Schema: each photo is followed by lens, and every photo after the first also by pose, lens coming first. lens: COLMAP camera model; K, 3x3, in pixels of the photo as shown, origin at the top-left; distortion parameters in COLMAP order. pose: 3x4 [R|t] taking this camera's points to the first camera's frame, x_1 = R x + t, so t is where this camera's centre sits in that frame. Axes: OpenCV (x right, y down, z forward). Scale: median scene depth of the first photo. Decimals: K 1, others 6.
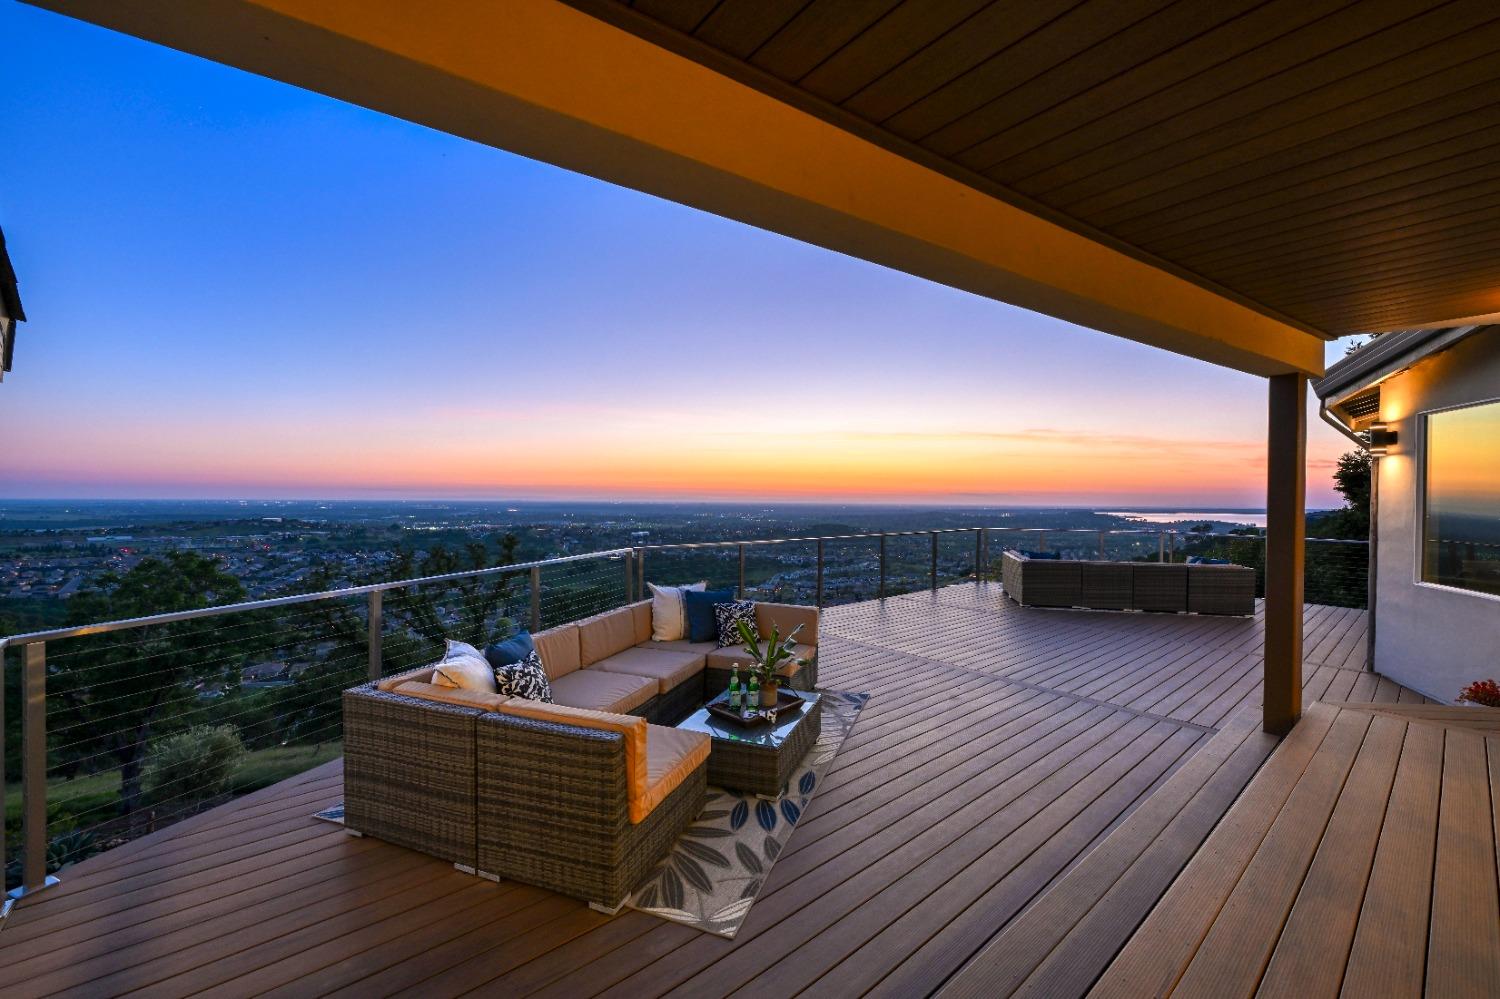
lens RADIAL K [[592.9, 0, 751.1], [0, 592.9, 500.9], [0, 0, 1]] dist [-0.002864, 0.000098]
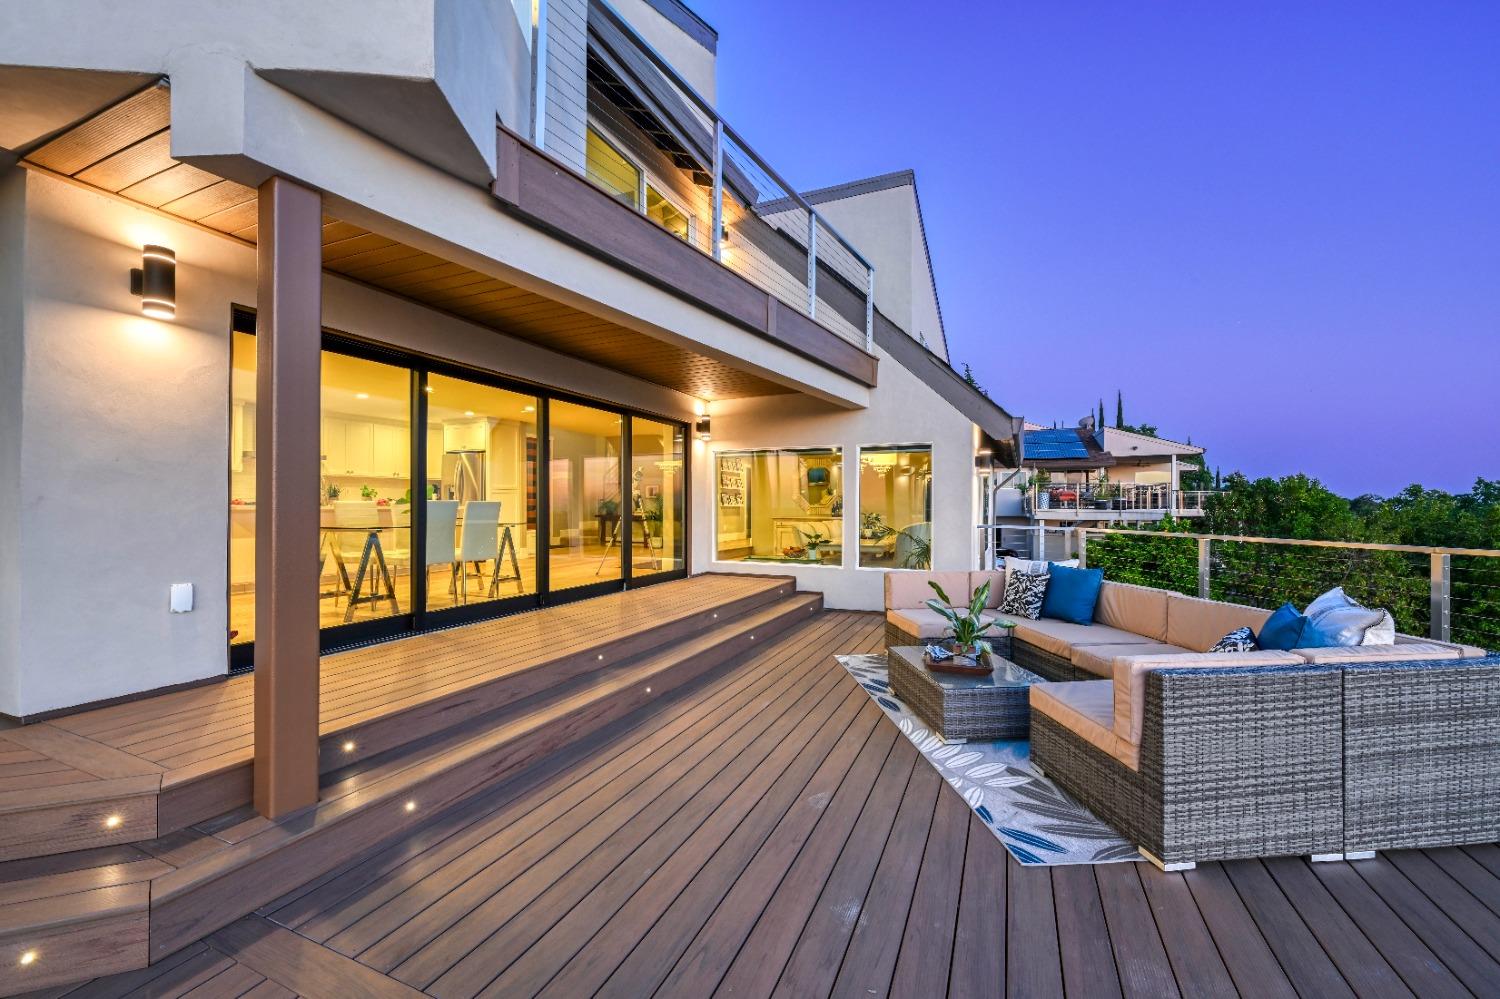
lens RADIAL K [[592.9, 0, 752.8], [0, 592.9, 501.5], [0, 0, 1]] dist [-0.002864, 0.000098]
pose [[-0.894303, -0.005951, -0.447423, 1.923636], [-0.007846, 0.999966, 0.002381, 0.125308], [0.447394, 0.005640, -0.894319, 4.225428]]
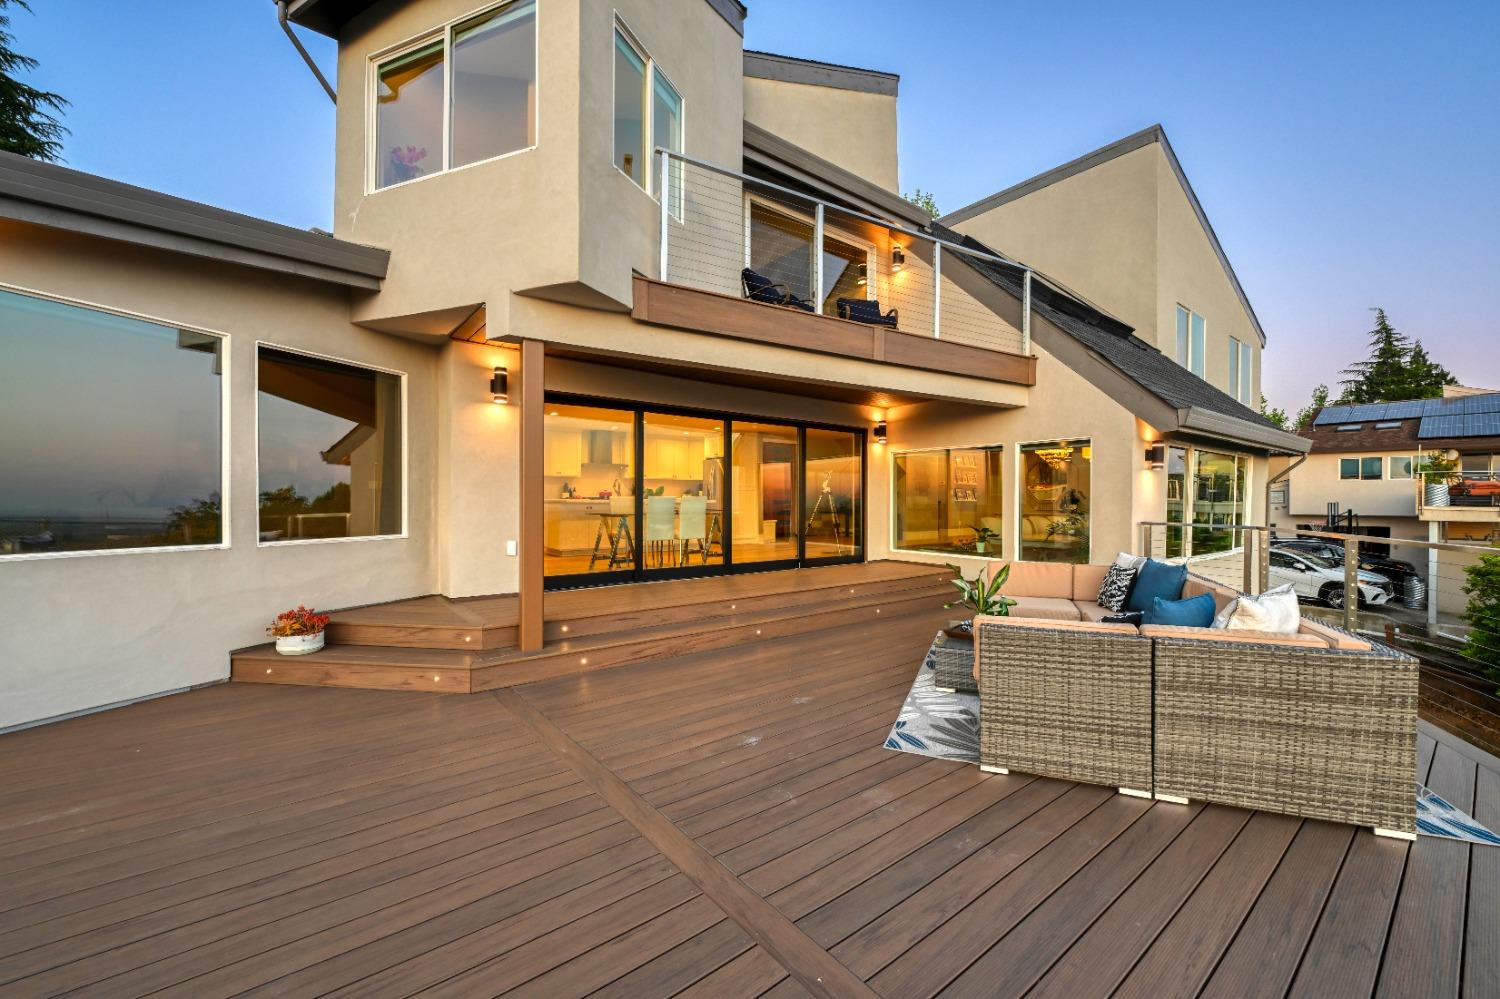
lens RADIAL K [[592.9, 0, 748.7], [0, 592.9, 499.8], [0, 0, 1]] dist [-0.002864, 0.000098]
pose [[-0.999497, -0.005106, 0.031300, 1.087972], [-0.004755, 0.999925, 0.011257, 0.106653], [-0.031355, 0.011102, -0.999447, 5.370448]]
